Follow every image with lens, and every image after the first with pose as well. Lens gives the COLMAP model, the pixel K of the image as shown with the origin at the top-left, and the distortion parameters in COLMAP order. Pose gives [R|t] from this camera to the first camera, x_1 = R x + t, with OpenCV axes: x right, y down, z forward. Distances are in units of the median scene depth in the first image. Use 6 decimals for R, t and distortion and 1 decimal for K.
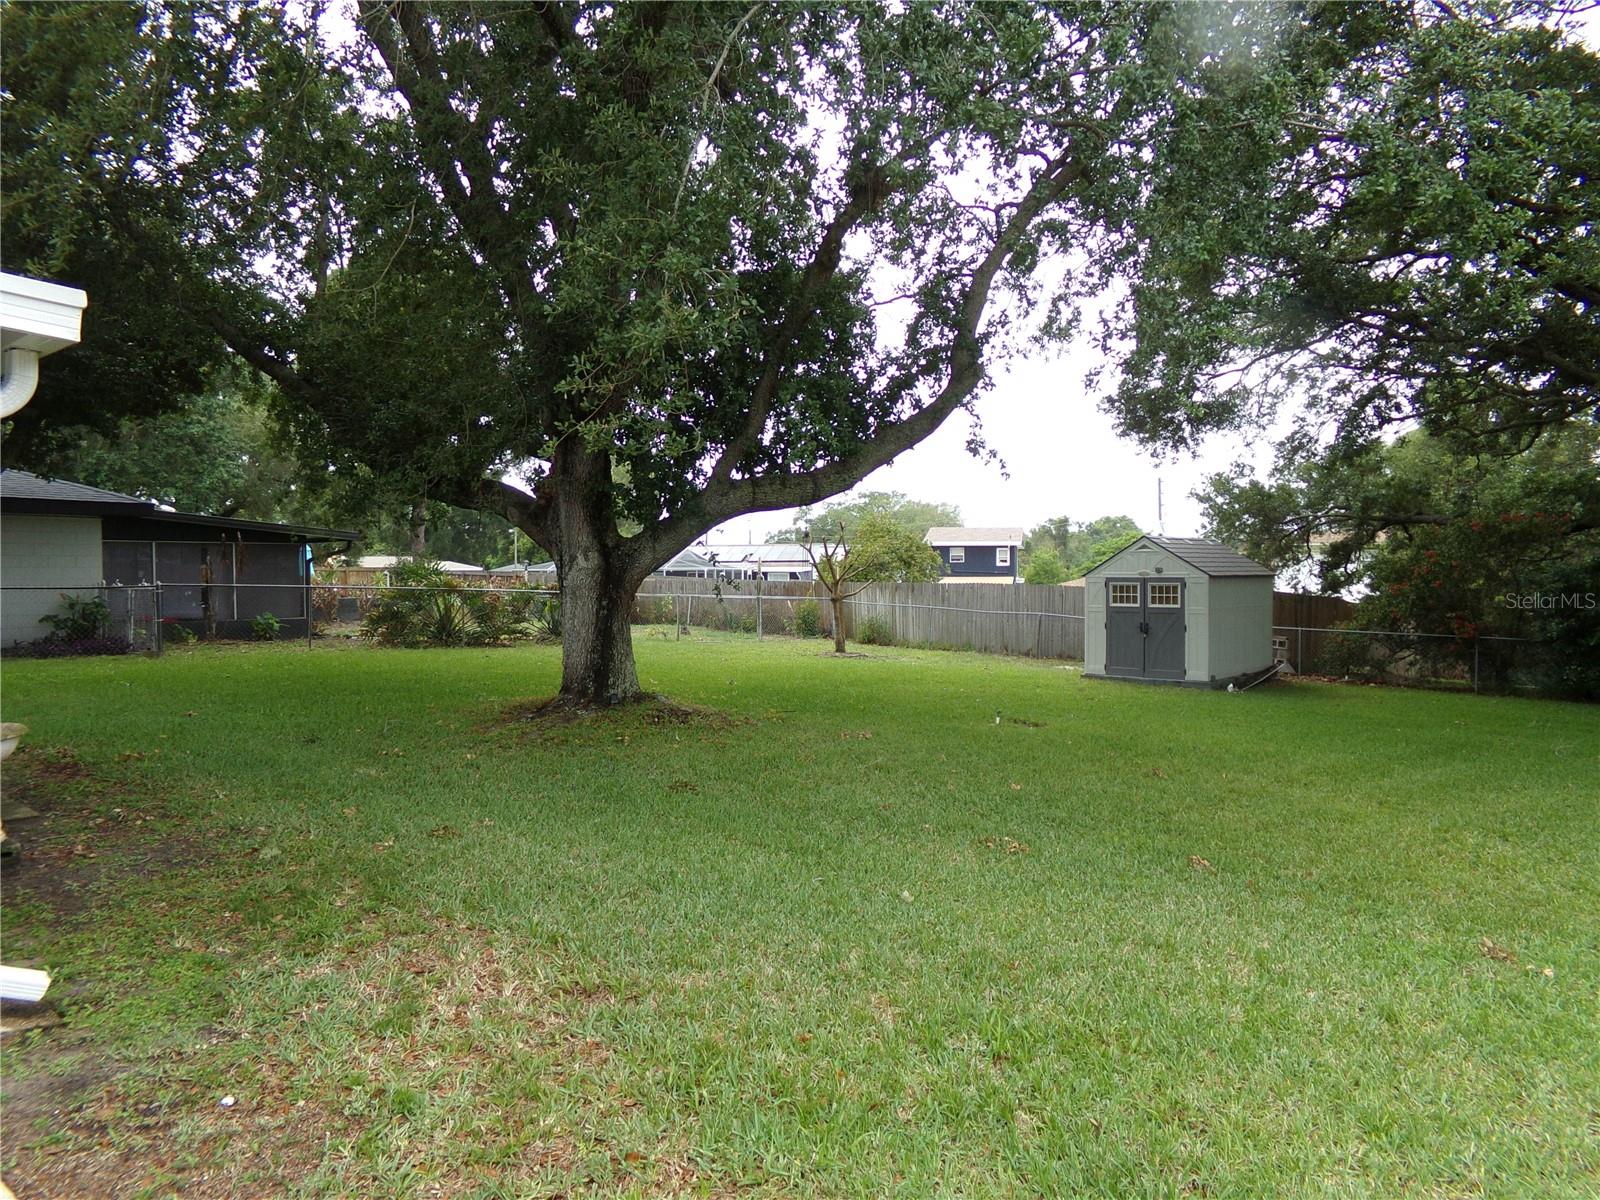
lens RADIAL K [[1127.0, 0, 799.2], [0, 1127.0, 601.9], [0, 0, 1]] dist [0.003443, 0.001259]
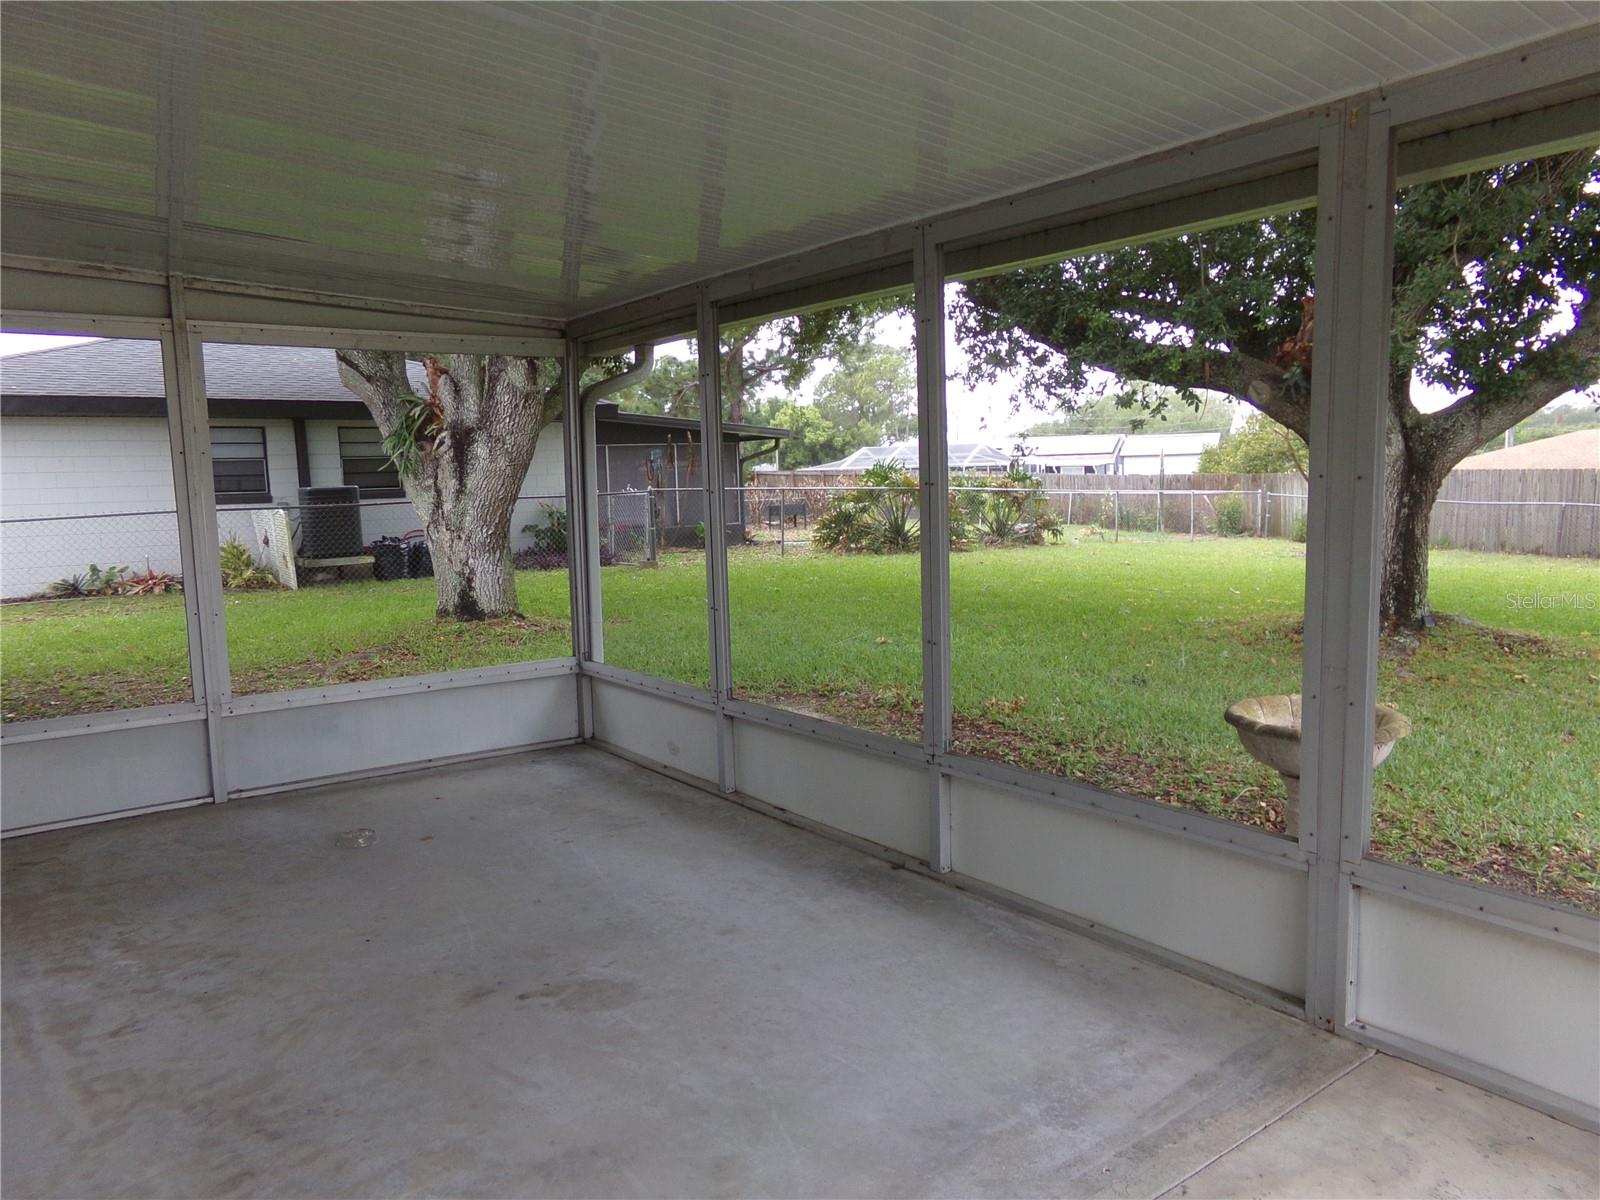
lens RADIAL K [[1127.0, 0, 801.5], [0, 1127.0, 599.8], [0, 0, 1]] dist [0.003443, 0.001259]
pose [[0.985385, -0.005226, -0.170265, -0.235488], [0.020272, 0.996023, 0.086754, -0.003092], [0.169134, -0.088938, 0.981572, 0.078444]]
